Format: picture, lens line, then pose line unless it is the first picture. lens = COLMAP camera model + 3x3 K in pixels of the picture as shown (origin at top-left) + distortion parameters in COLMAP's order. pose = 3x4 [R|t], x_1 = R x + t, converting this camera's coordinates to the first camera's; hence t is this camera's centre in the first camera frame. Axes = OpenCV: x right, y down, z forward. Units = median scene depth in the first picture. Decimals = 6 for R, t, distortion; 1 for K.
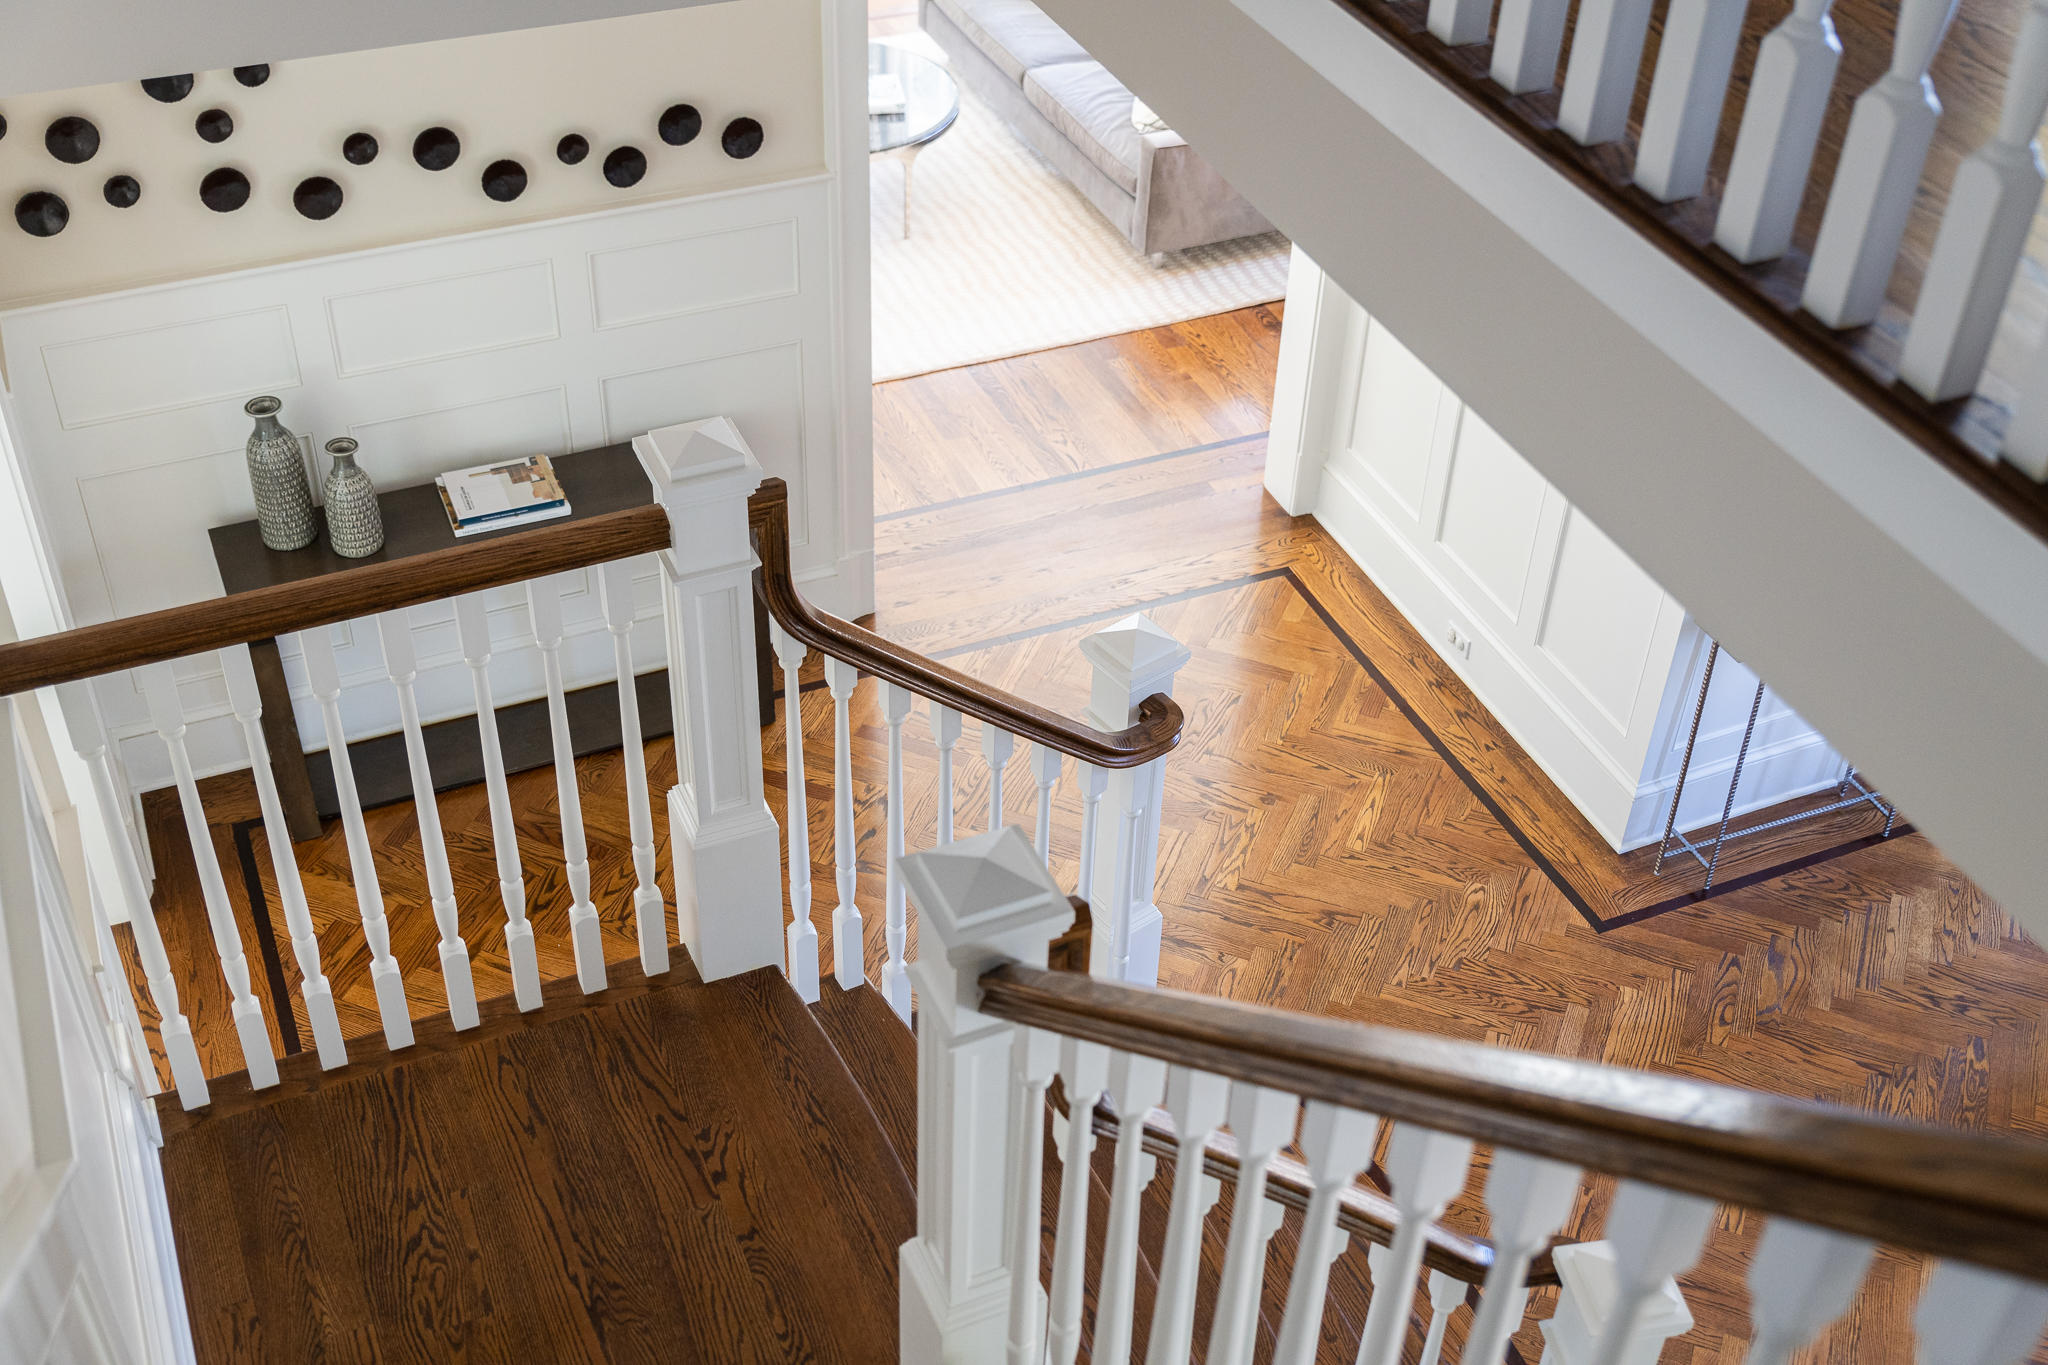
lens RADIAL K [[2250.8, 0, 1023.3], [0, 2250.8, 682.9], [0, 0, 1]] dist [-0.119214, 0.000000]
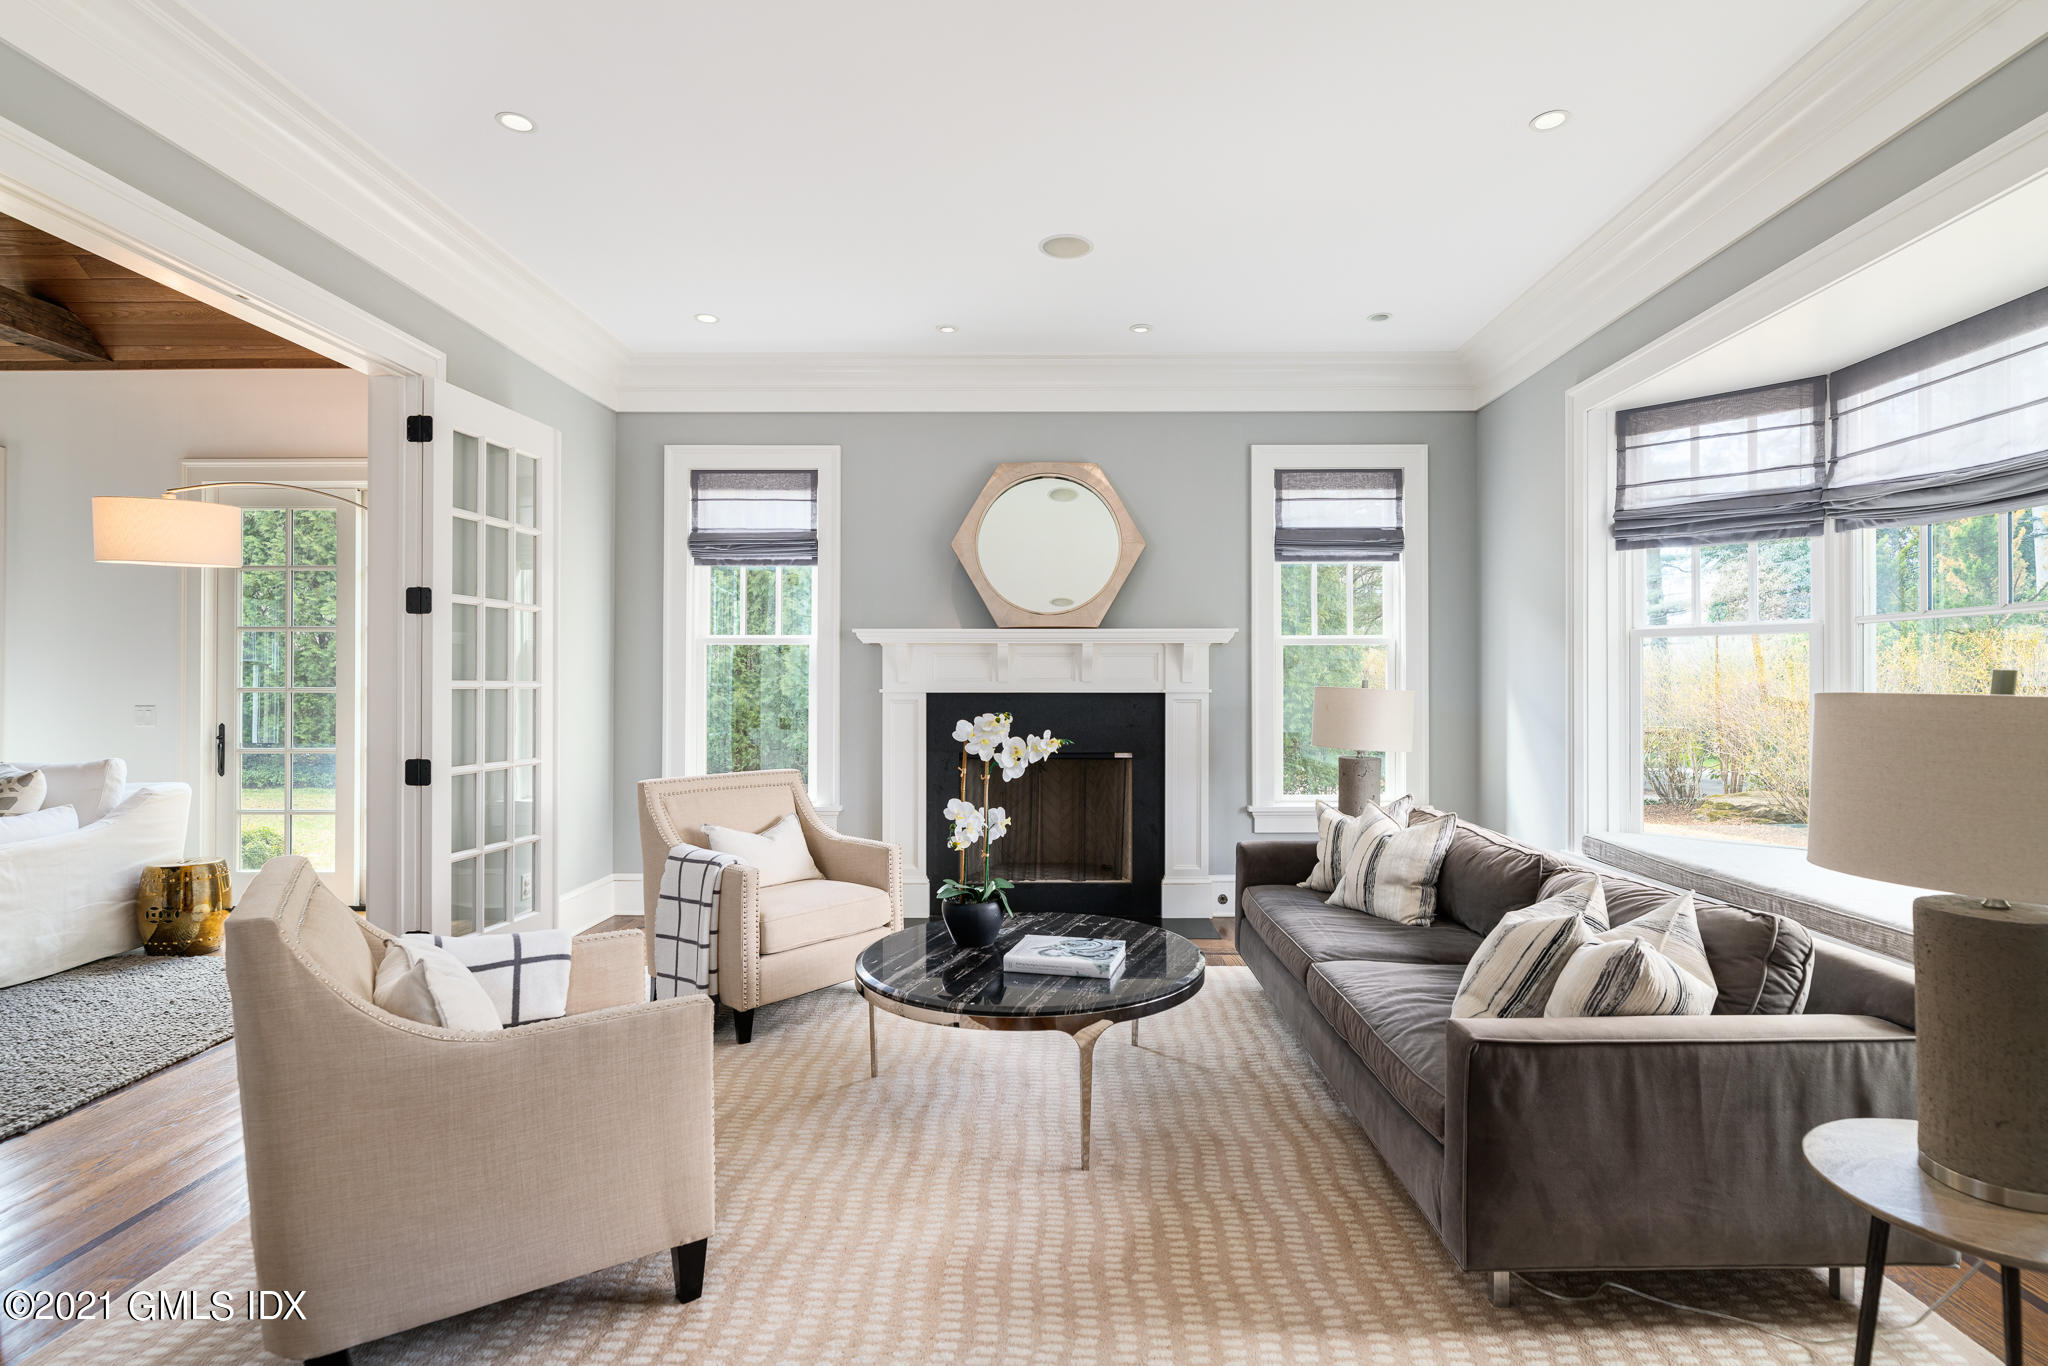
lens RADIAL K [[983.2, 0, 1030.4], [0, 983.2, 685.7], [0, 0, 1]] dist [-0.003666, -0.000339]
pose [[0.909040, -0.030424, -0.415597, 0.059493], [-0.239687, 0.777662, -0.581199, -0.138180], [0.340876, 0.627946, 0.699633, 0.711428]]
